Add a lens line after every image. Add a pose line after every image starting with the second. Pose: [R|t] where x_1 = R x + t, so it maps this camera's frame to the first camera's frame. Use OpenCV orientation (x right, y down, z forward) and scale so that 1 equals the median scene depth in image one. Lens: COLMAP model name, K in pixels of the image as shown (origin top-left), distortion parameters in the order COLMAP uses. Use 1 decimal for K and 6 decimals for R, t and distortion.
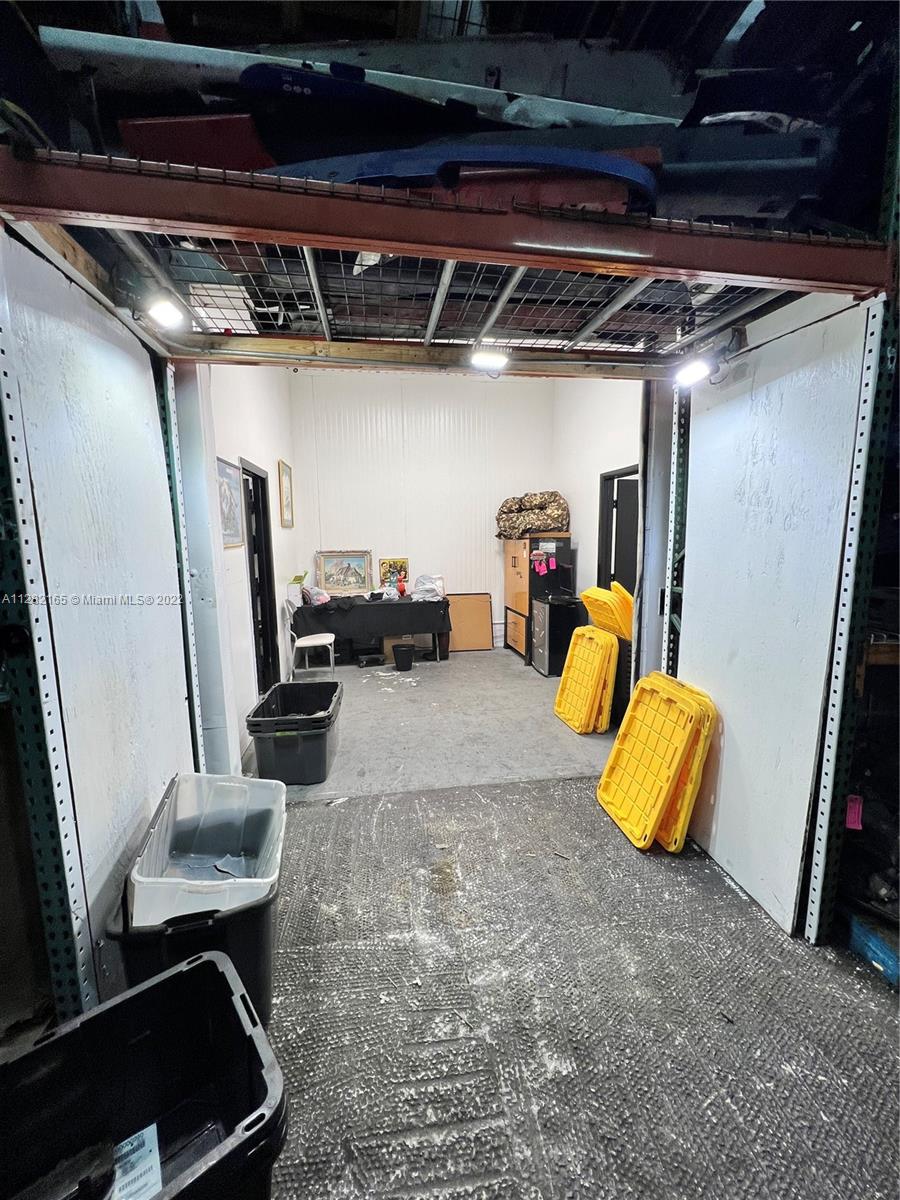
lens RADIAL K [[481.5, 0, 452.1], [0, 481.5, 602.3], [0, 0, 1]] dist [-0.001062, 0.000478]
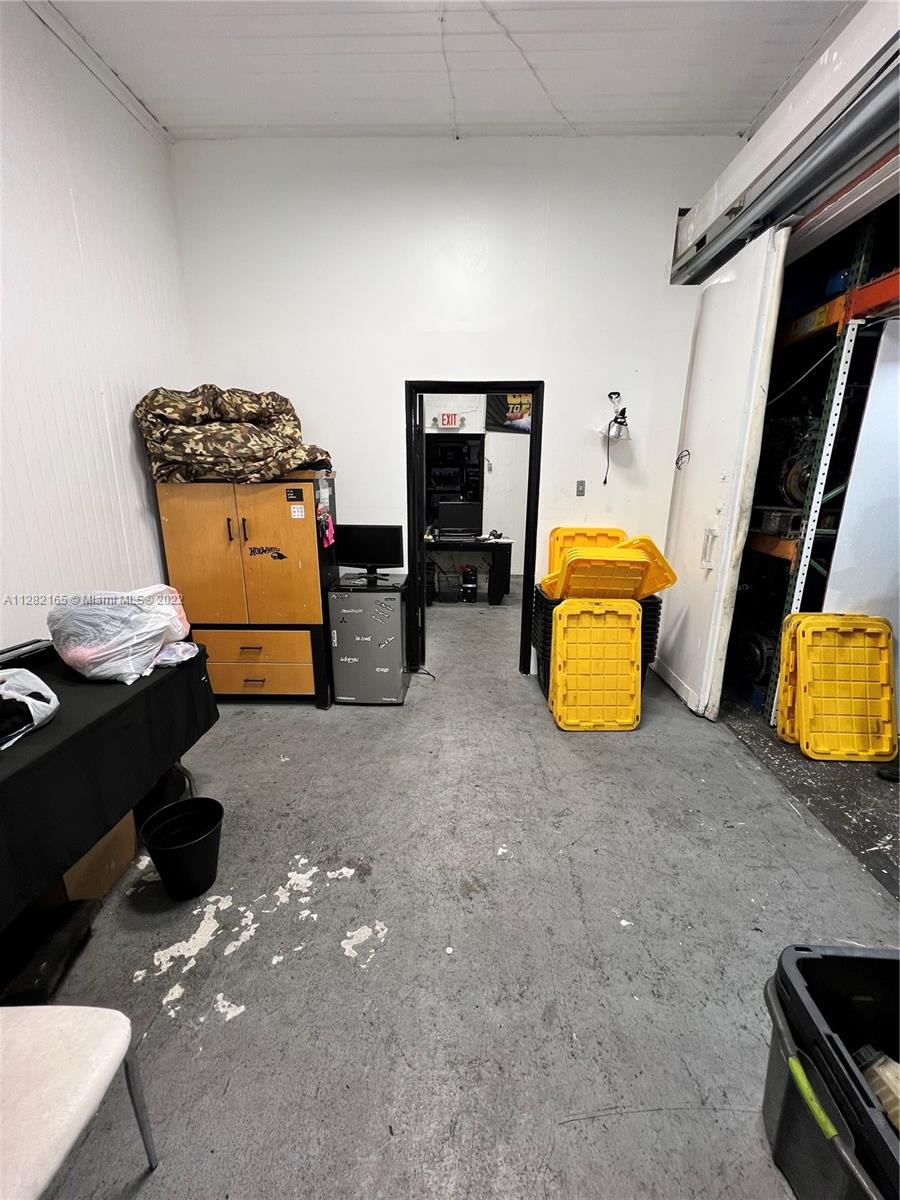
lens RADIAL K [[481.5, 0, 454.1], [0, 481.5, 596.7], [0, 0, 1]] dist [-0.001062, 0.000478]
pose [[0.186722, -0.234098, 0.954114, -0.369059], [0.127564, 0.968750, 0.212724, -0.109352], [-0.974096, 0.081991, 0.210749, 0.805128]]
